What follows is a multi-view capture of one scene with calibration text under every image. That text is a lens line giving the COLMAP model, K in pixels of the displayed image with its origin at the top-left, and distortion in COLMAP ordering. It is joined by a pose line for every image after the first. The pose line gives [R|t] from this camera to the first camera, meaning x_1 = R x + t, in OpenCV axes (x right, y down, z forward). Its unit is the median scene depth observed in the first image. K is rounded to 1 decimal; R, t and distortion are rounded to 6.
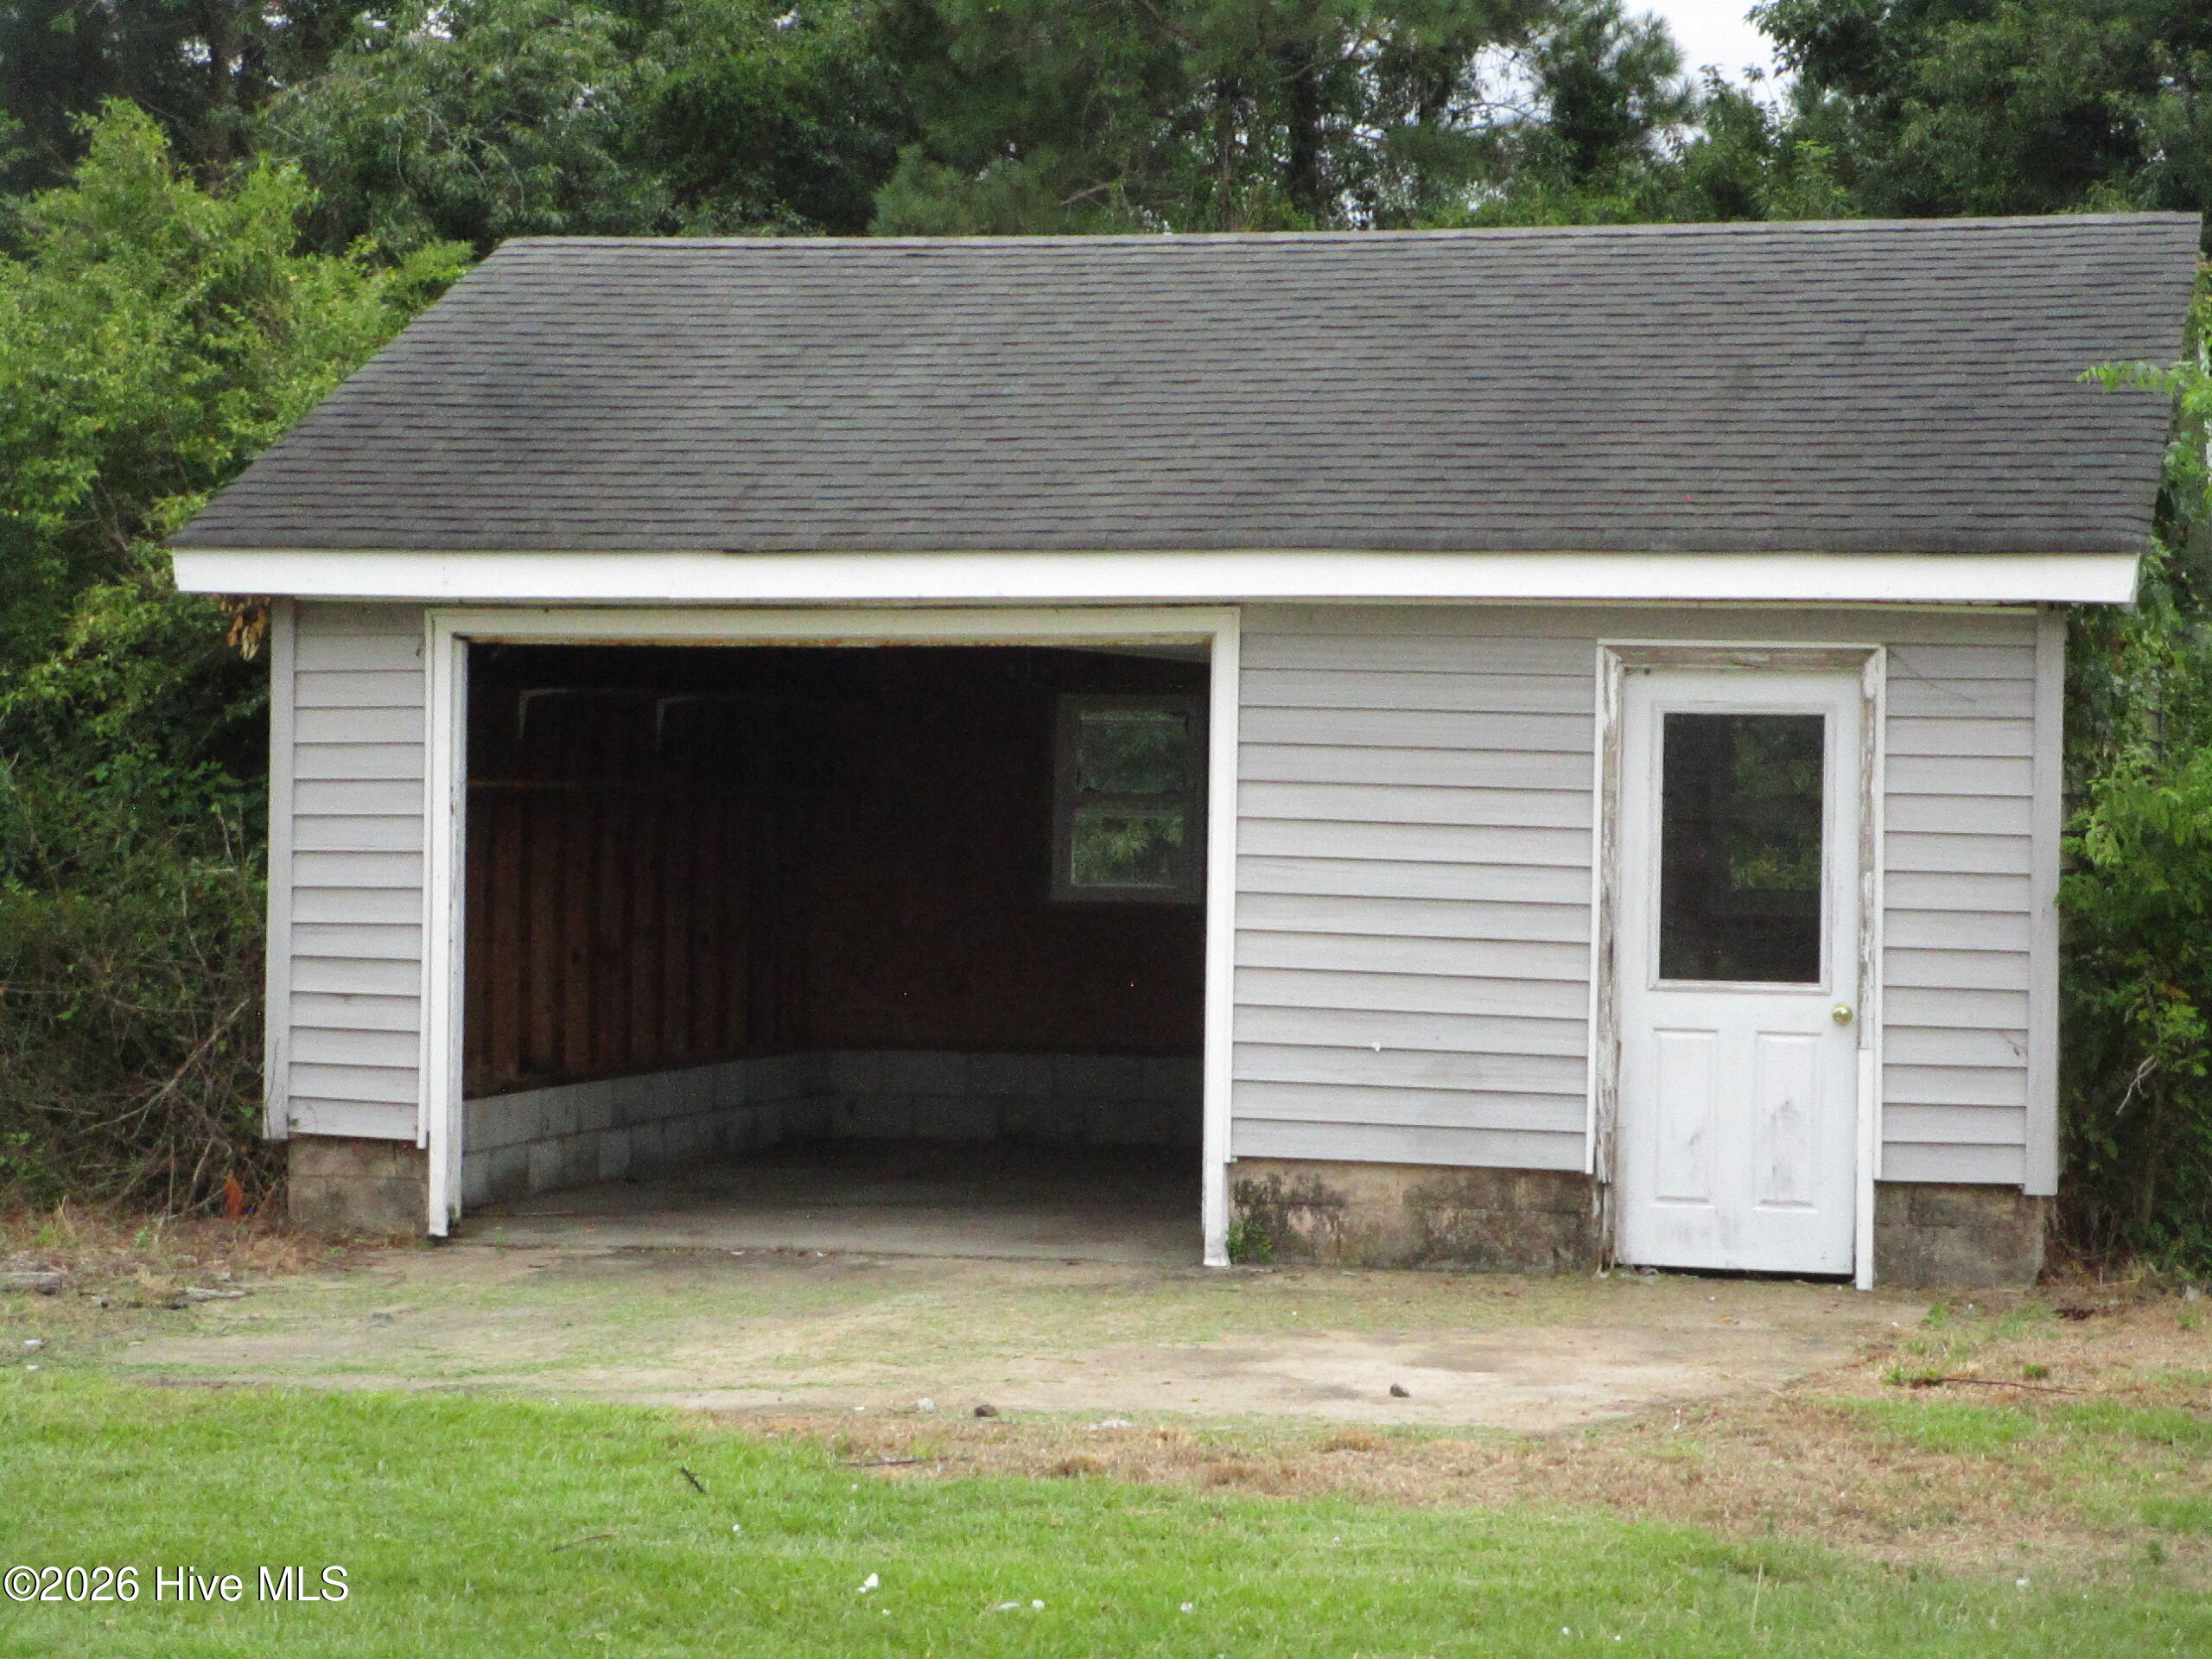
lens RADIAL K [[5317.3, 0, 1106.0], [0, 5317.3, 829.5], [0, 0, 1]] dist [0.117026, 0.482154]
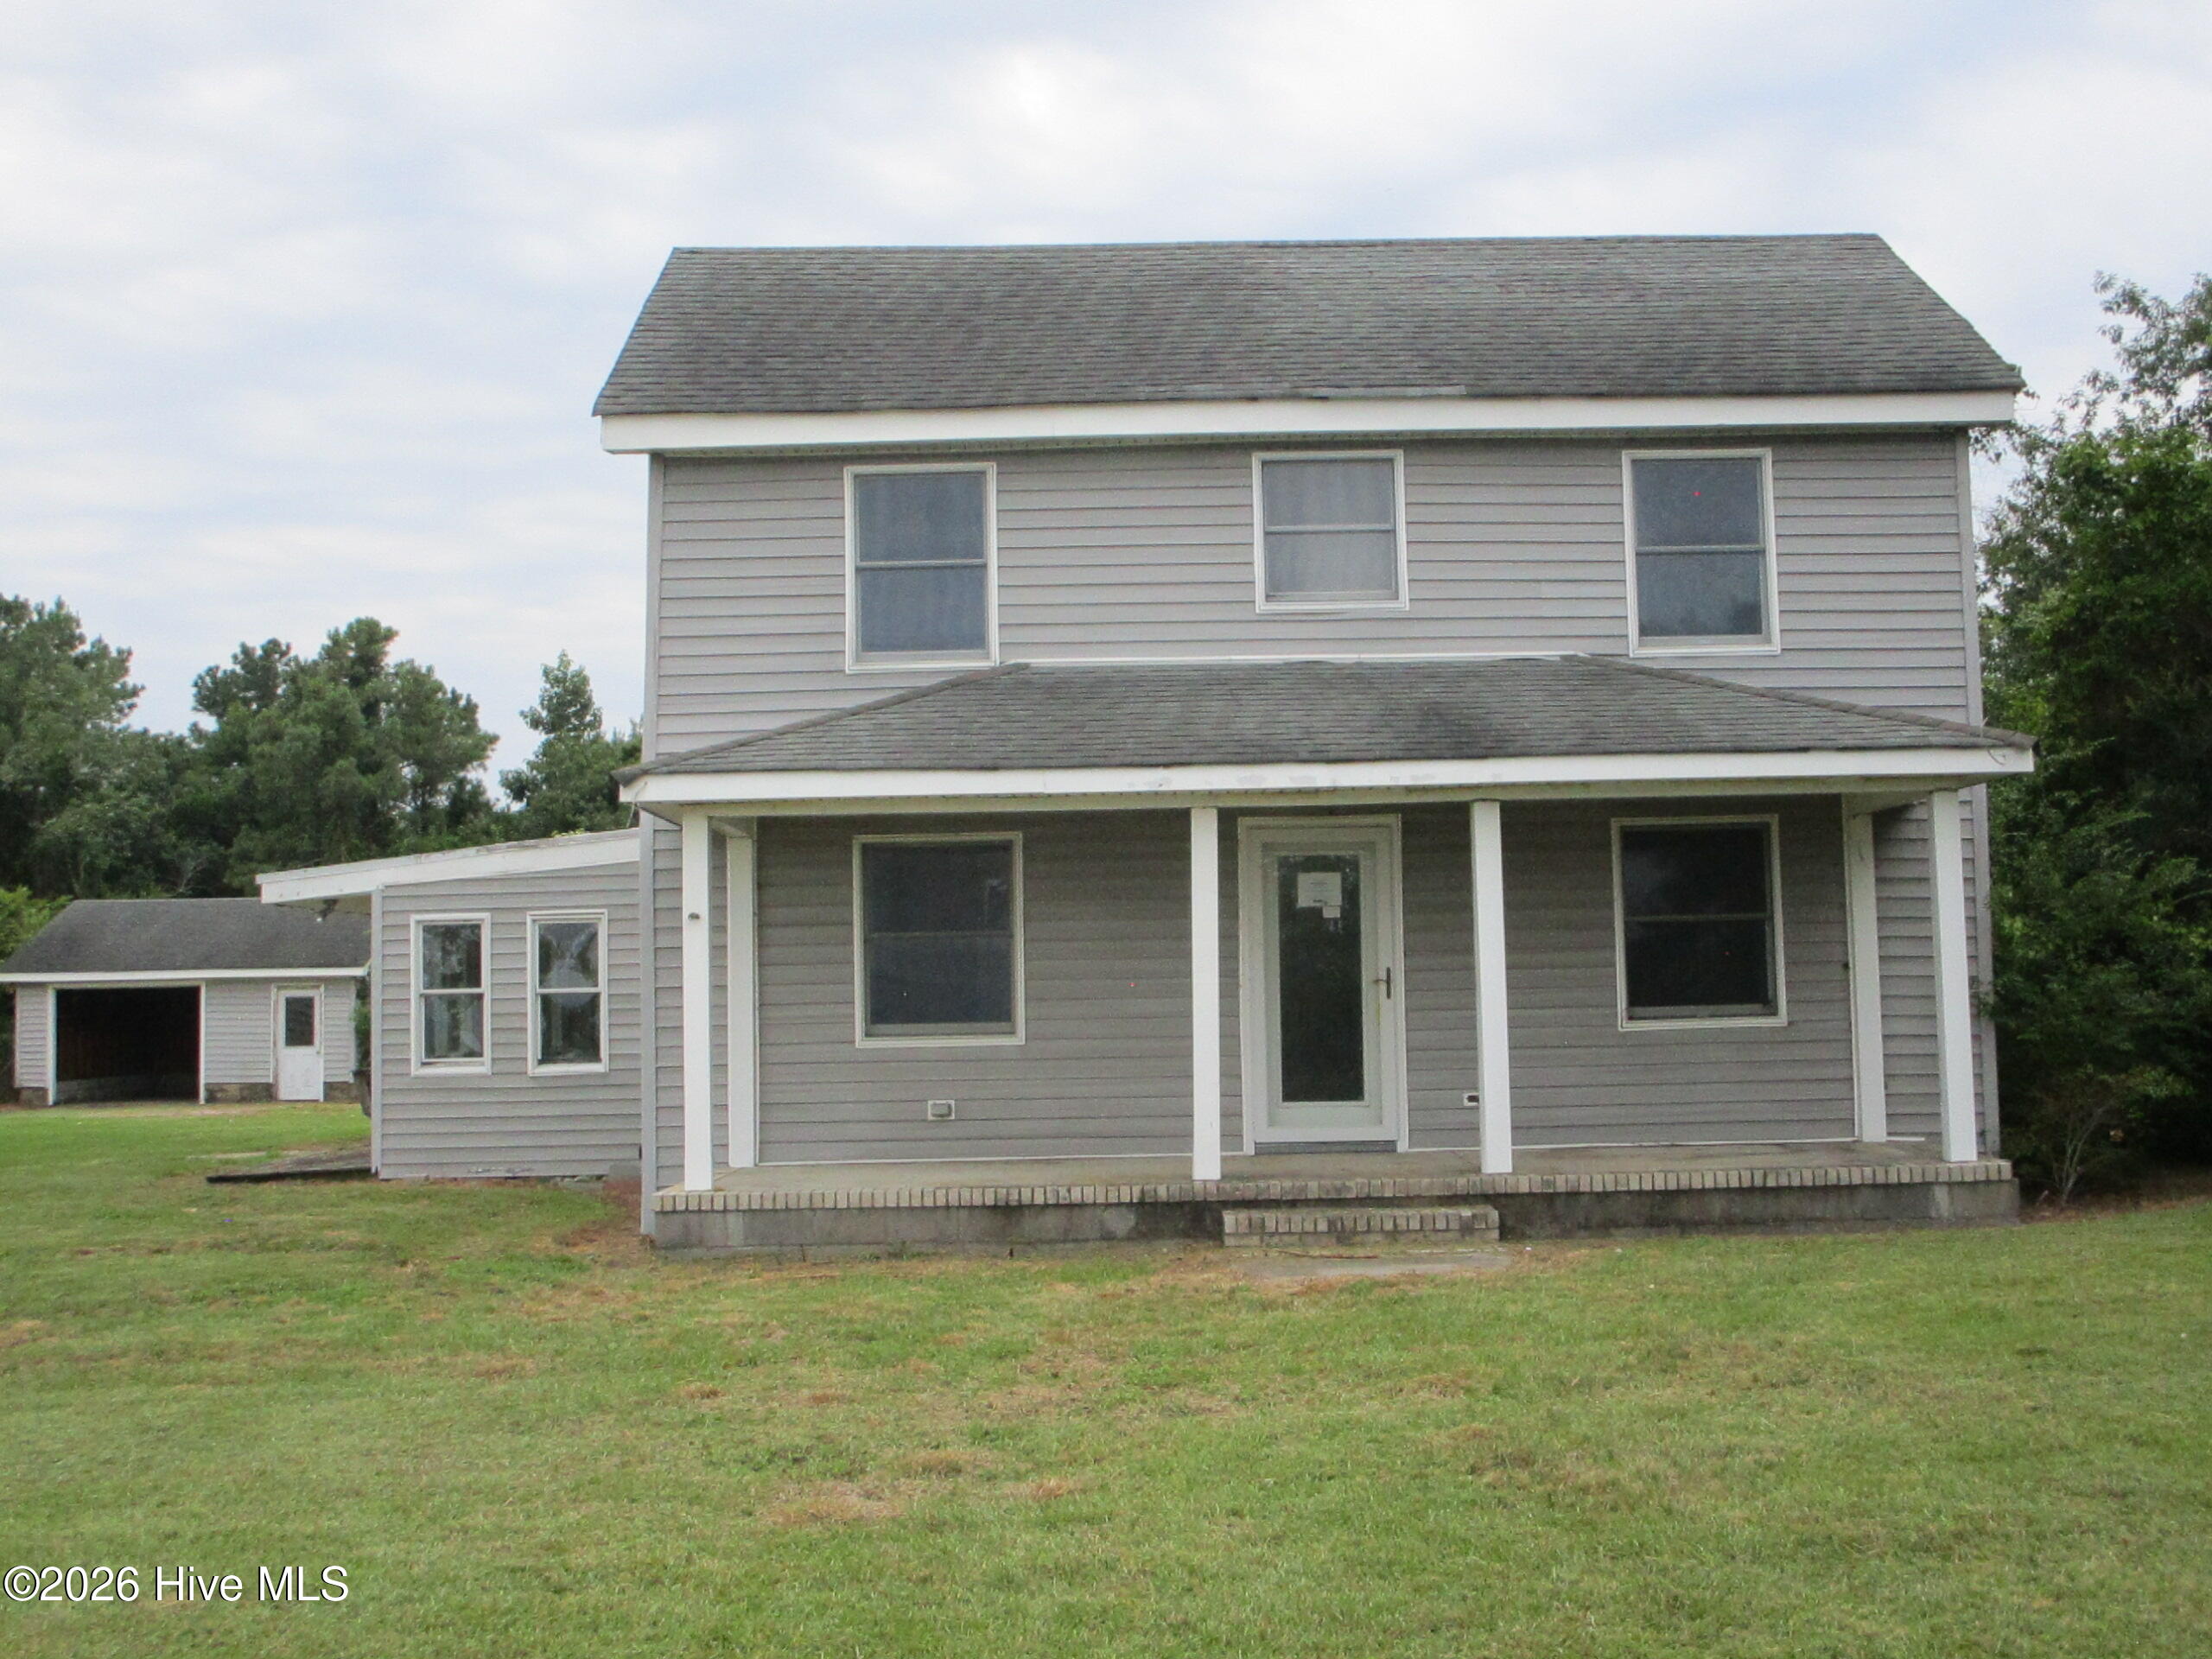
lens RADIAL K [[2395.2, 0, 1106.0], [0, 2395.2, 829.5], [0, 0, 1]] dist [-0.083897, 0.053859]
pose [[0.970311, -0.014574, 0.241421, 0.332183], [0.032967, 0.996836, -0.072324, 0.009947], [-0.239603, 0.078136, 0.967722, -1.533502]]
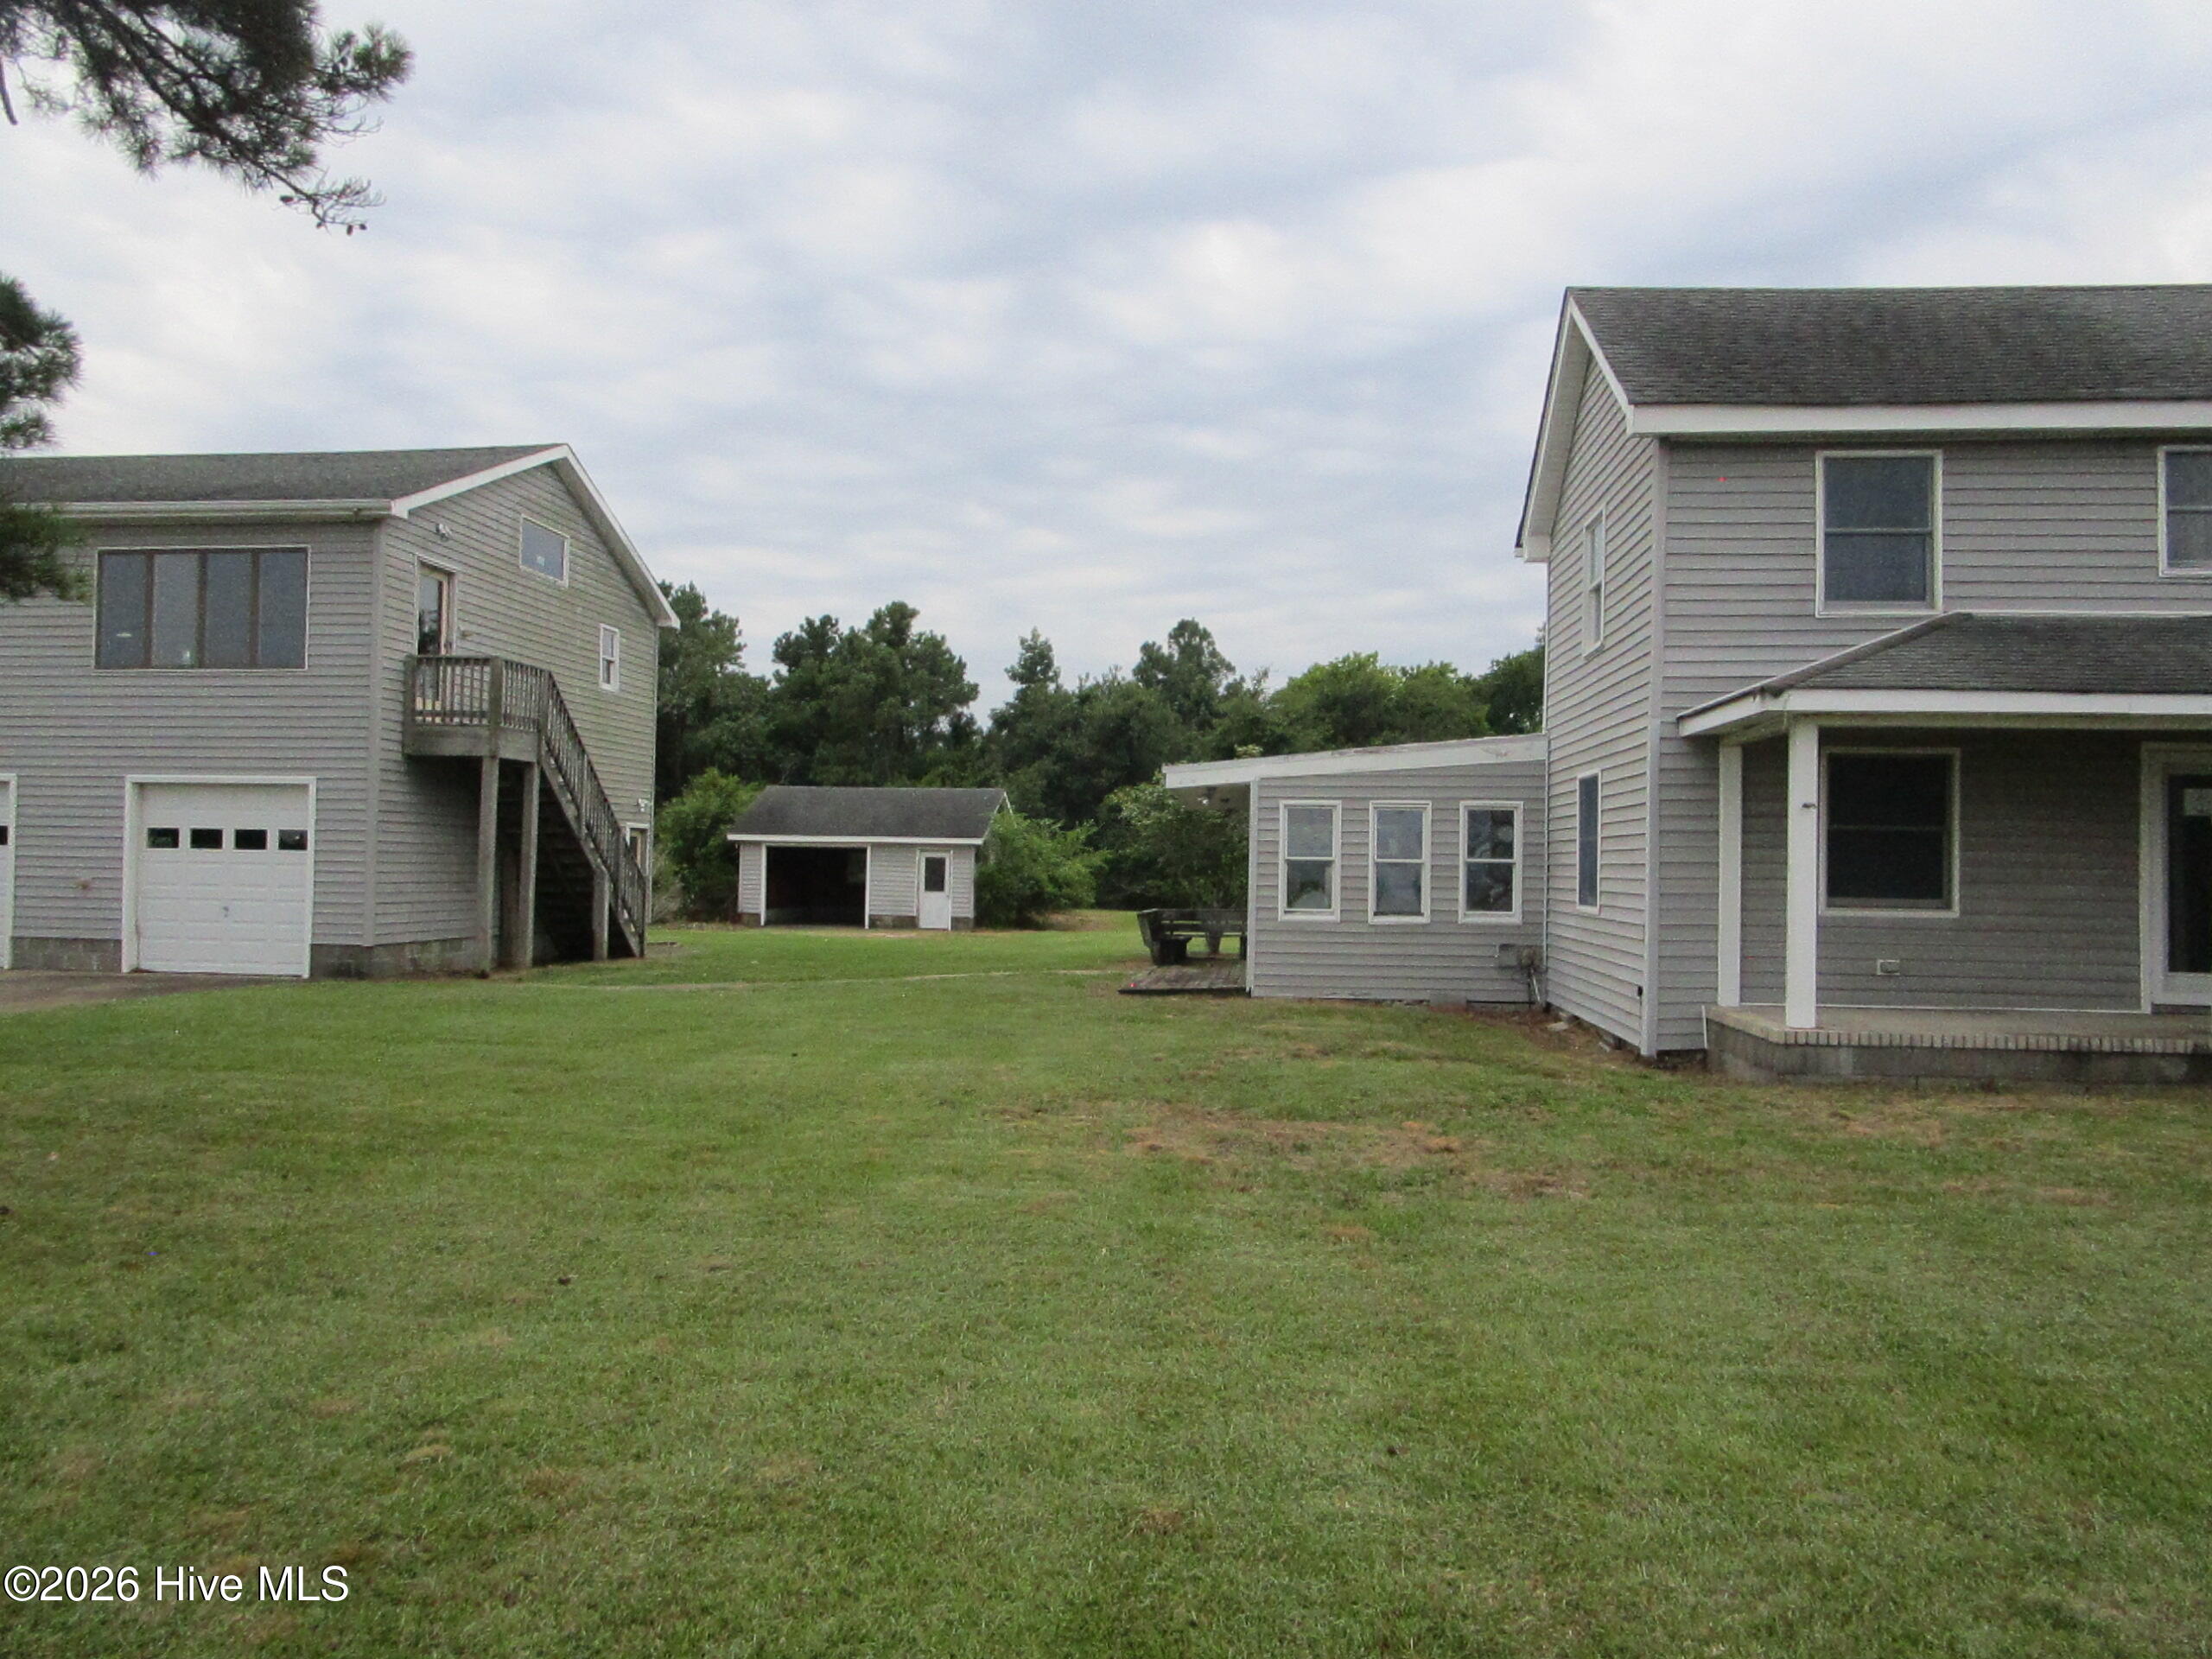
lens RADIAL K [[1586.8, 0, 1106.0], [0, 1586.8, 829.5], [0, 0, 1]] dist [-0.025011, 0.012338]
pose [[0.989003, 0.009631, 0.147582, 0.022857], [-0.005113, 0.999507, -0.030968, 0.008046], [-0.147808, 0.029873, 0.988565, -1.332982]]
